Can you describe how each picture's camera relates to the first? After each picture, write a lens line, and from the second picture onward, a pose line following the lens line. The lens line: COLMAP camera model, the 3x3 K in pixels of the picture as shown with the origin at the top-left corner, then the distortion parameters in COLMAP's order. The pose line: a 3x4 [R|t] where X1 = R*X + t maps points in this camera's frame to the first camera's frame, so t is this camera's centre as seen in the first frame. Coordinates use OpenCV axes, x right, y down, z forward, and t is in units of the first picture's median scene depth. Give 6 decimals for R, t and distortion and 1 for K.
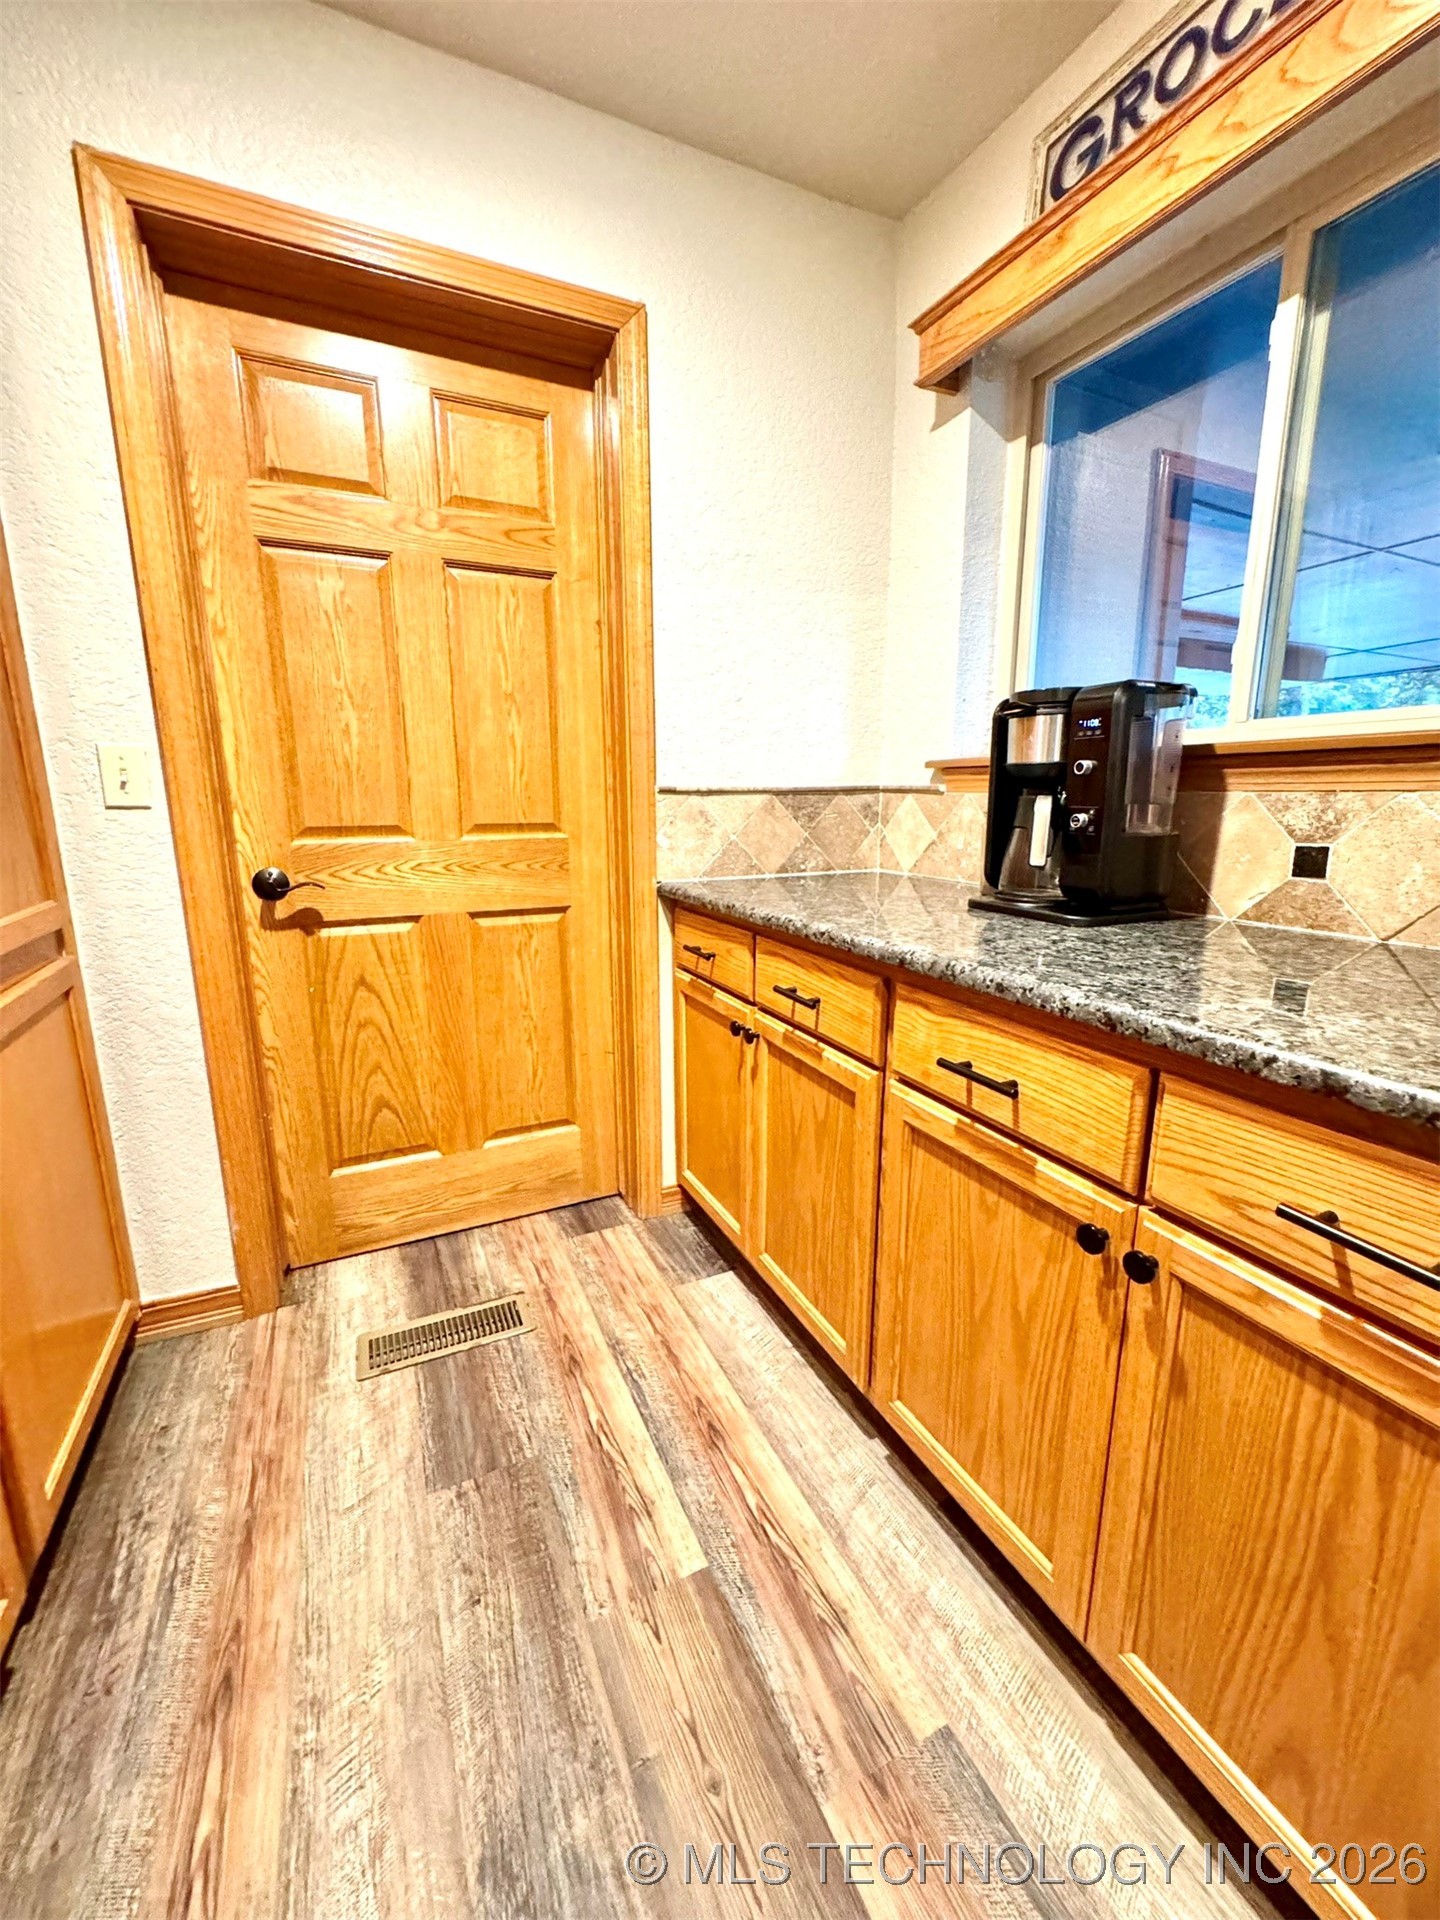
lens RADIAL K [[772.2, 0, 721.1], [0, 772.2, 959.3], [0, 0, 1]] dist [-0.003232, 0.000145]
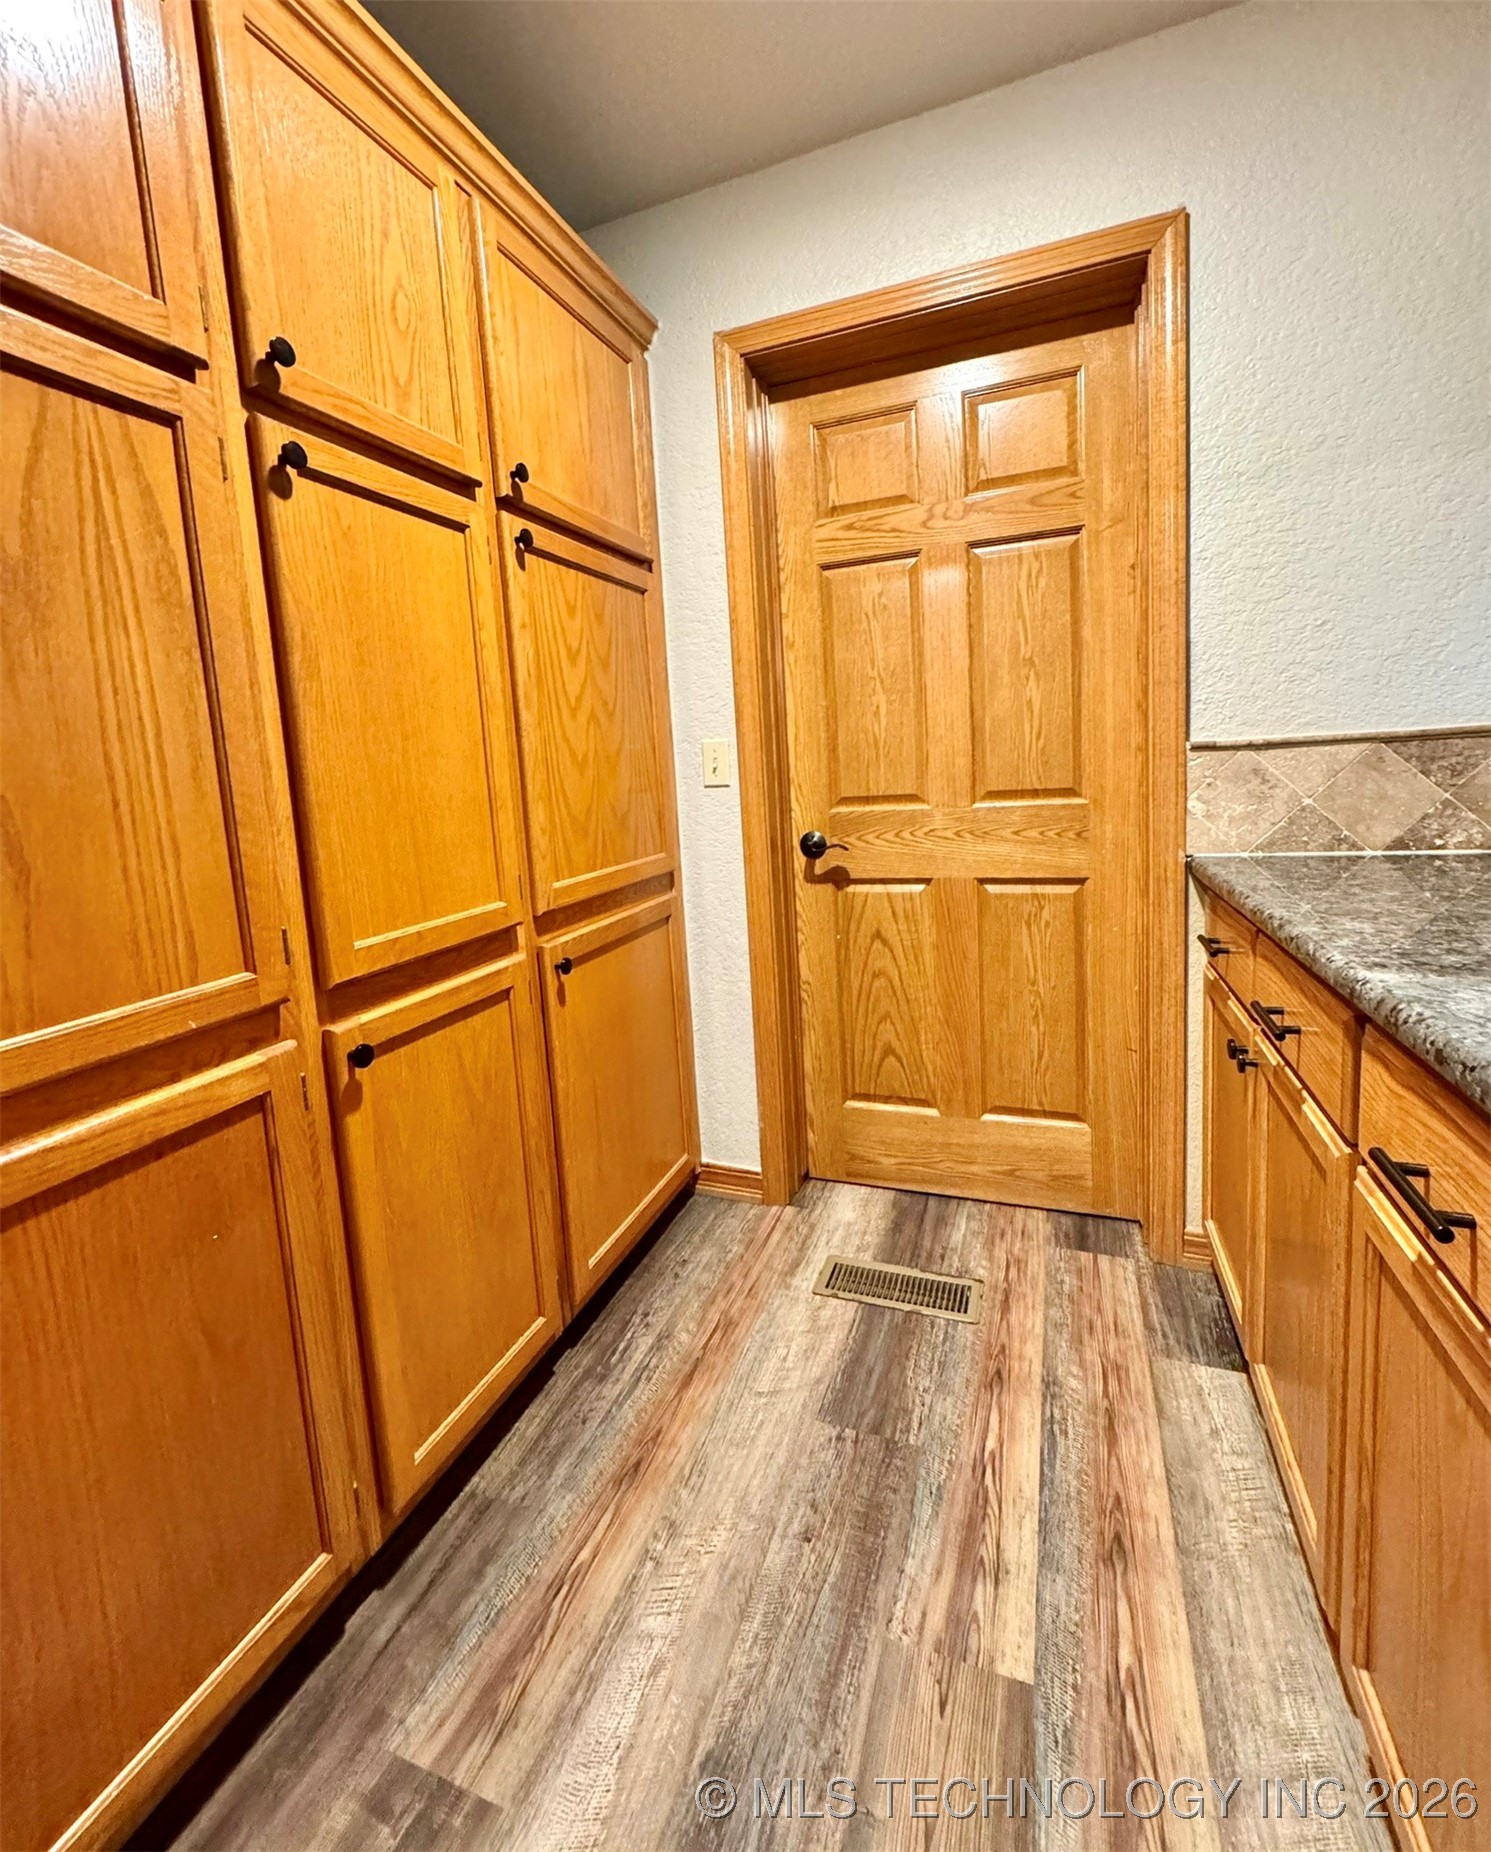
lens RADIAL K [[797.8, 0, 743.3], [0, 797.8, 857.7], [0, 0, 1]] dist [-0.003732, 0.000438]
pose [[0.685709, 0.043029, -0.726603, 0.246274], [-0.097059, 0.994742, -0.032688, -0.027032], [0.721375, 0.092937, 0.686280, 0.075400]]
